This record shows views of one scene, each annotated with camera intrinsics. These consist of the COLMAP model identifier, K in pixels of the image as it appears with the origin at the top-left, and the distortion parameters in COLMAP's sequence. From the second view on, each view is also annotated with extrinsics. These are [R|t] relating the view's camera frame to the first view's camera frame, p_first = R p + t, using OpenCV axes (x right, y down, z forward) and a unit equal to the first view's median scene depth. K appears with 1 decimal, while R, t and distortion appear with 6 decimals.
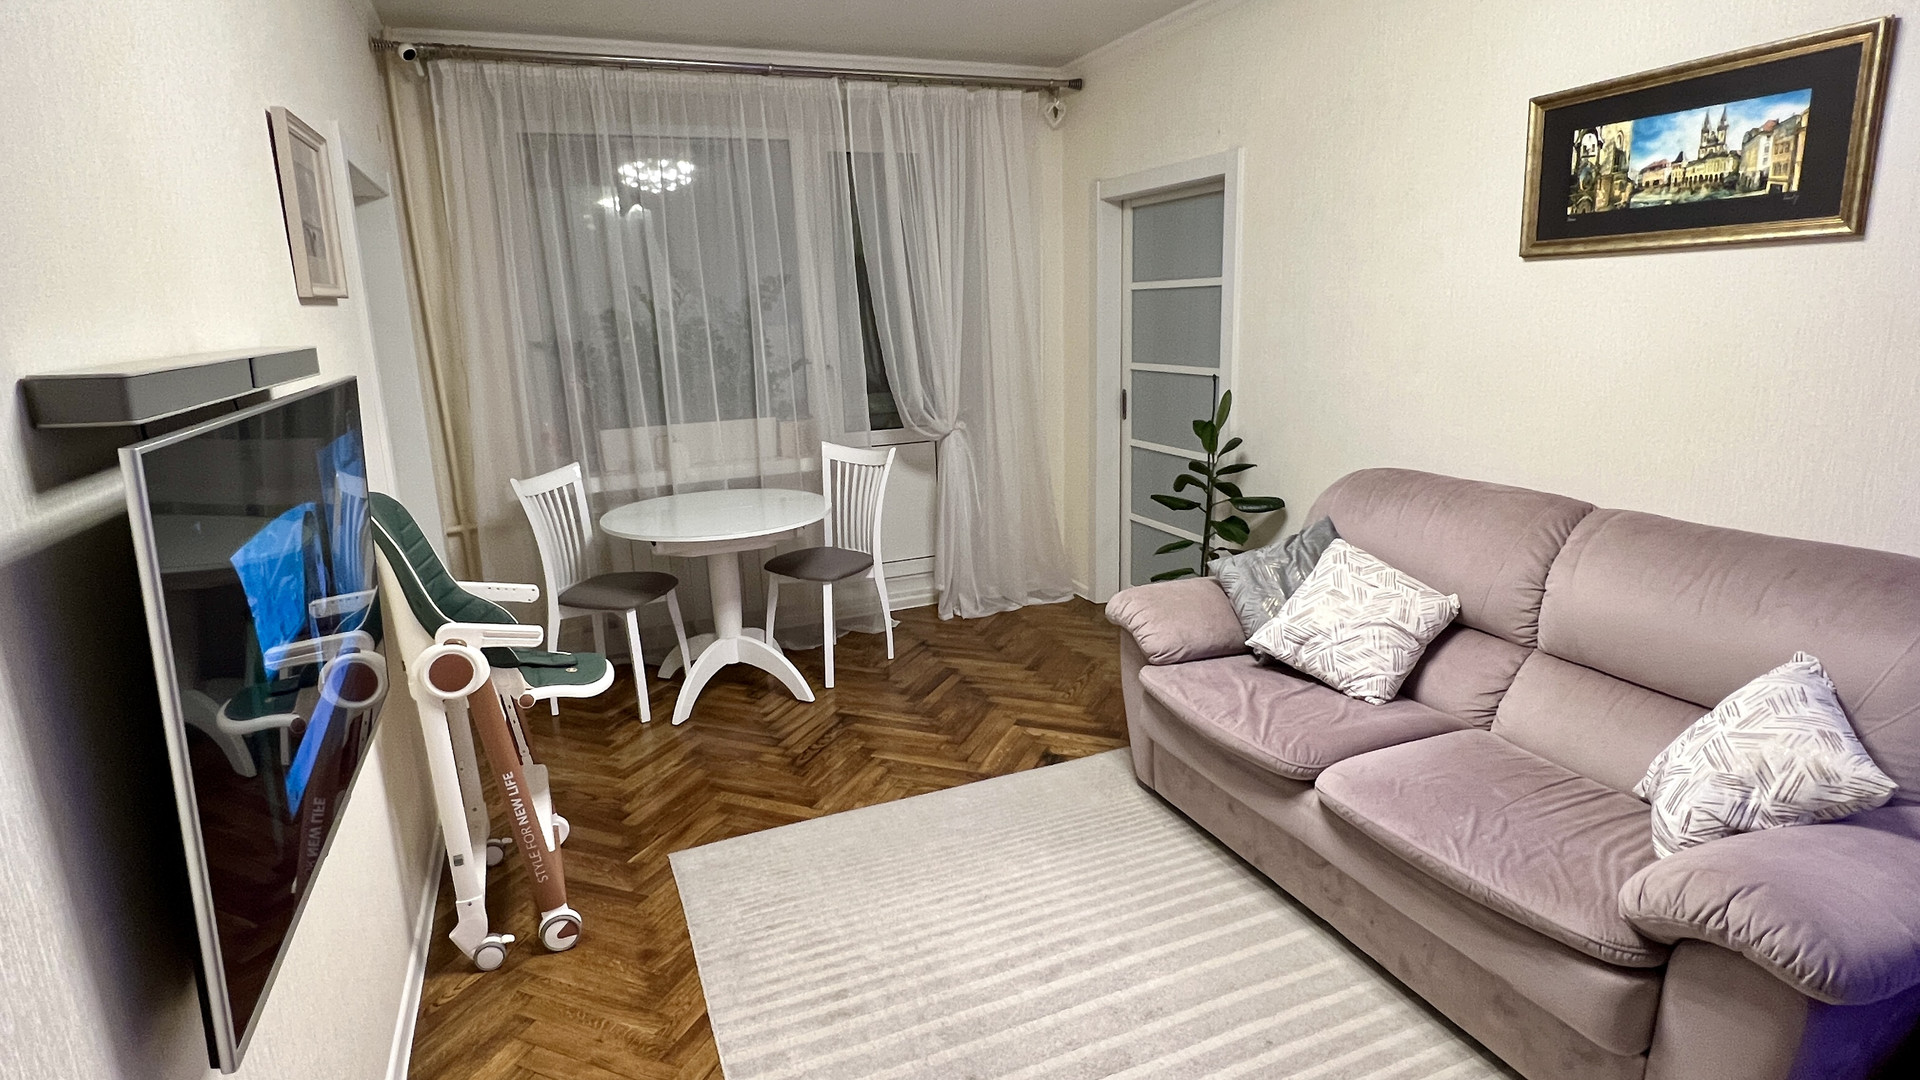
lens RADIAL K [[1015.5, 0, 960.4], [0, 1015.5, 535.5], [0, 0, 1]] dist [0.001270, 0.000484]
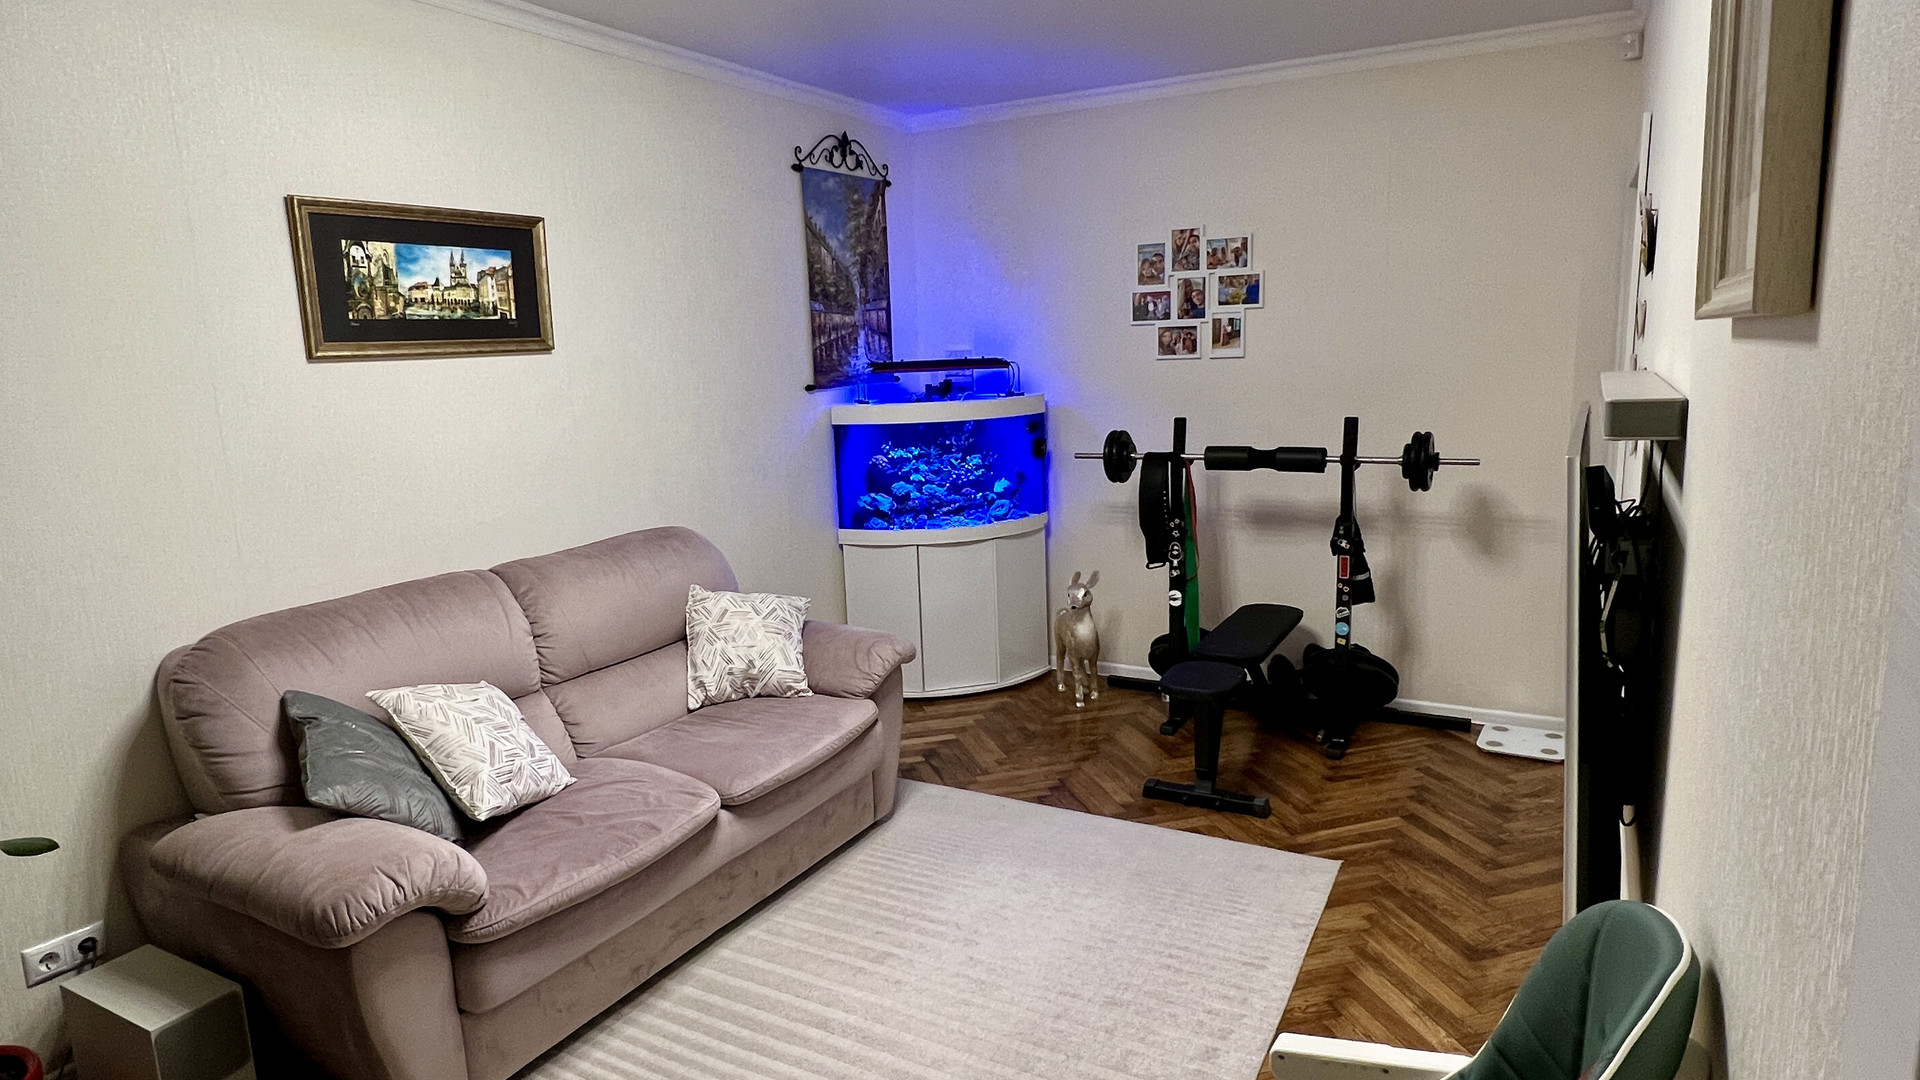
lens RADIAL K [[1097.0, 0, 957.6], [0, 1097.0, 534.4], [0, 0, 1]] dist [-0.004505, -0.000740]
pose [[-0.611529, -0.081008, 0.787064, -0.722076], [0.231096, 0.933083, 0.275592, -0.301529], [-0.756721, 0.350420, -0.551887, 1.334295]]
